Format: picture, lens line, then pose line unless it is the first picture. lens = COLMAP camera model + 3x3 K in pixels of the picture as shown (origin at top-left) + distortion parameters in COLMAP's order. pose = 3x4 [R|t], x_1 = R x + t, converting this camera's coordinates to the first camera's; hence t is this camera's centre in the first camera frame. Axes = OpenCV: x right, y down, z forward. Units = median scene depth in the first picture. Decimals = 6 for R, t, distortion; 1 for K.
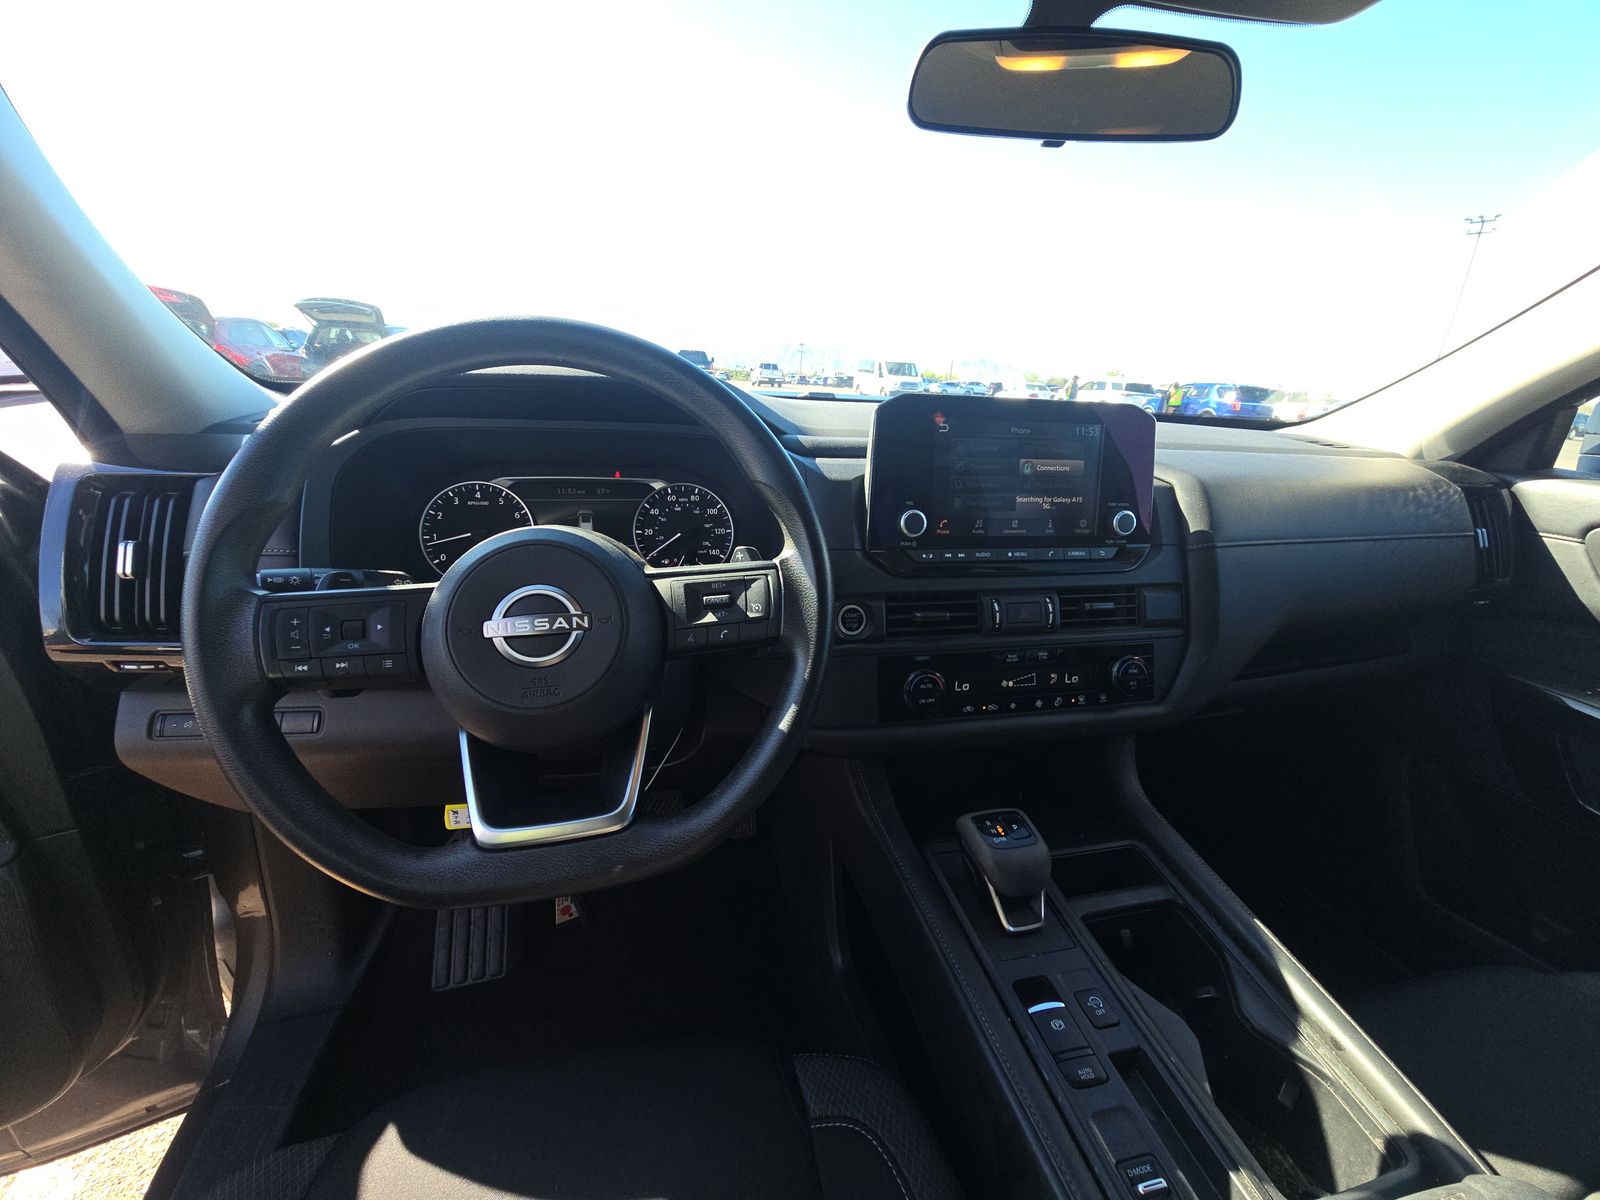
lens RADIAL K [[636.3, 0, 801.2], [0, 636.3, 603.9], [0, 0, 1]] dist [0.004380, -0.003361]
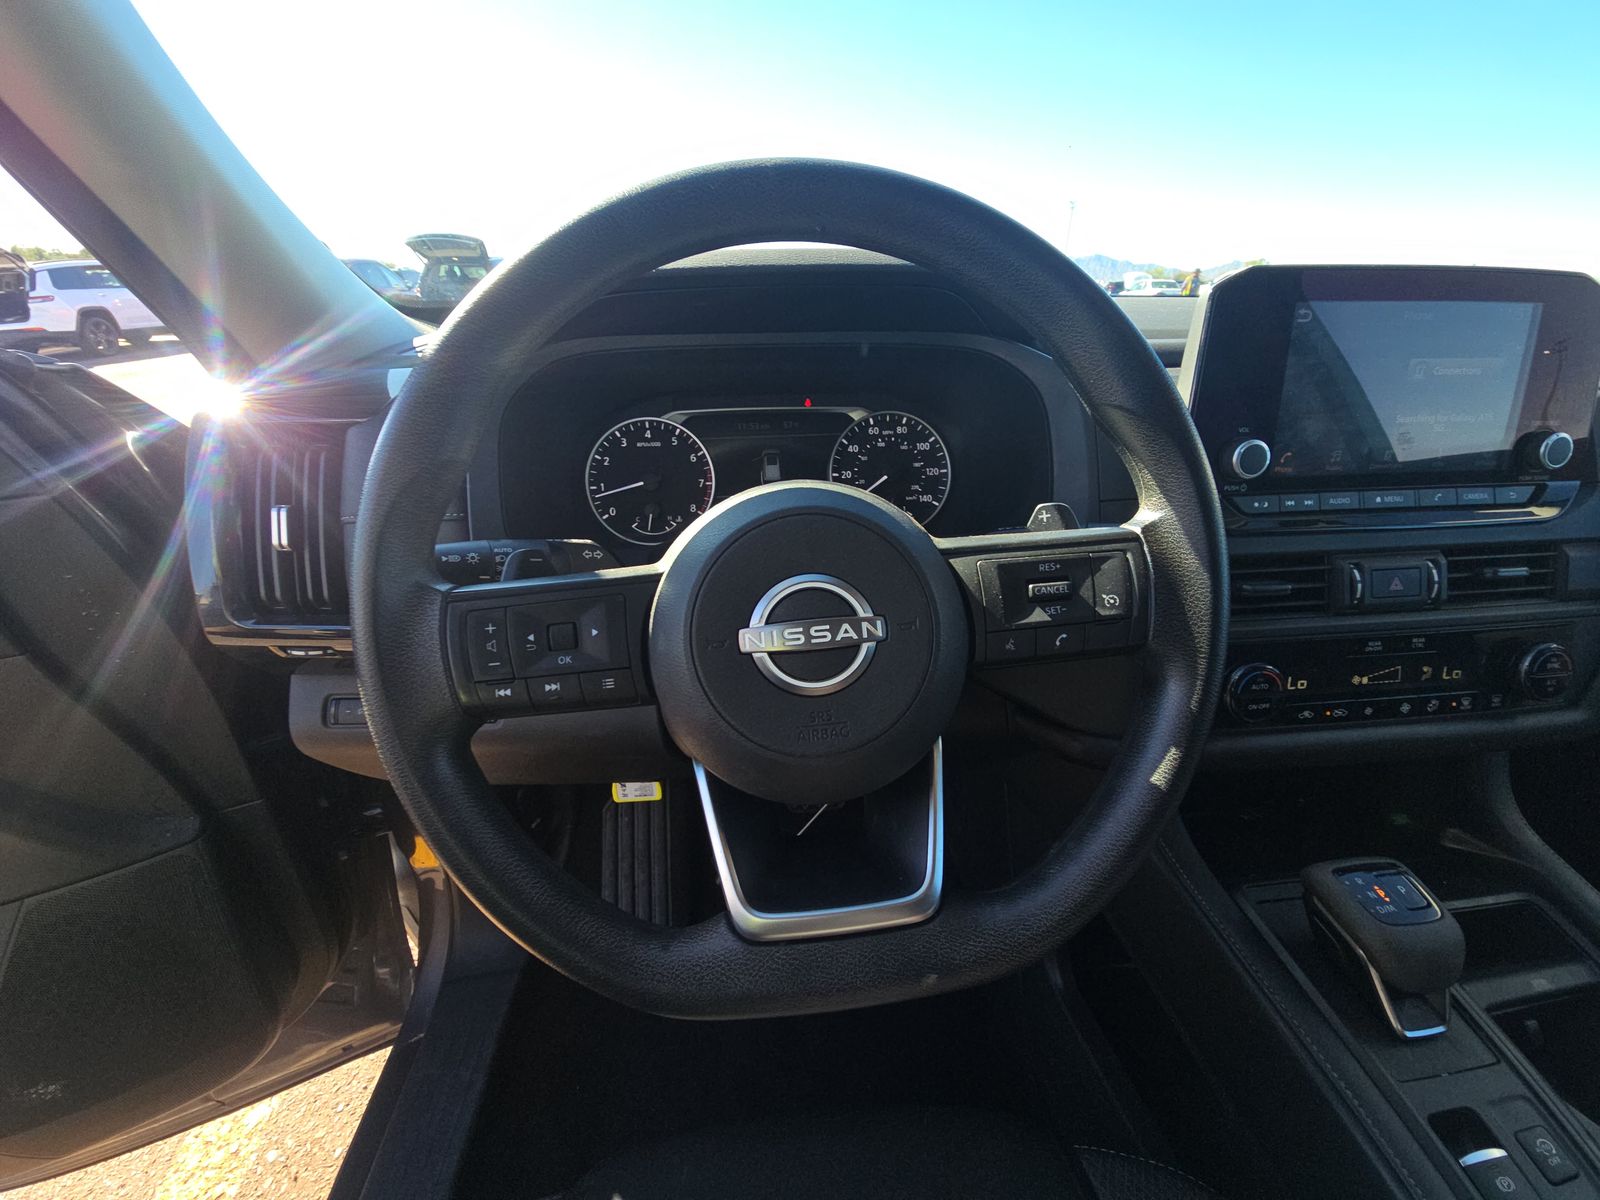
lens RADIAL K [[636.3, 0, 801.2], [0, 636.3, 603.9], [0, 0, 1]] dist [0.004380, -0.003361]
pose [[0.989798, 0.009424, -0.142164, -0.251295], [0.006765, 0.993576, 0.112966, -0.058217], [0.142315, -0.112775, 0.983376, 0.250665]]
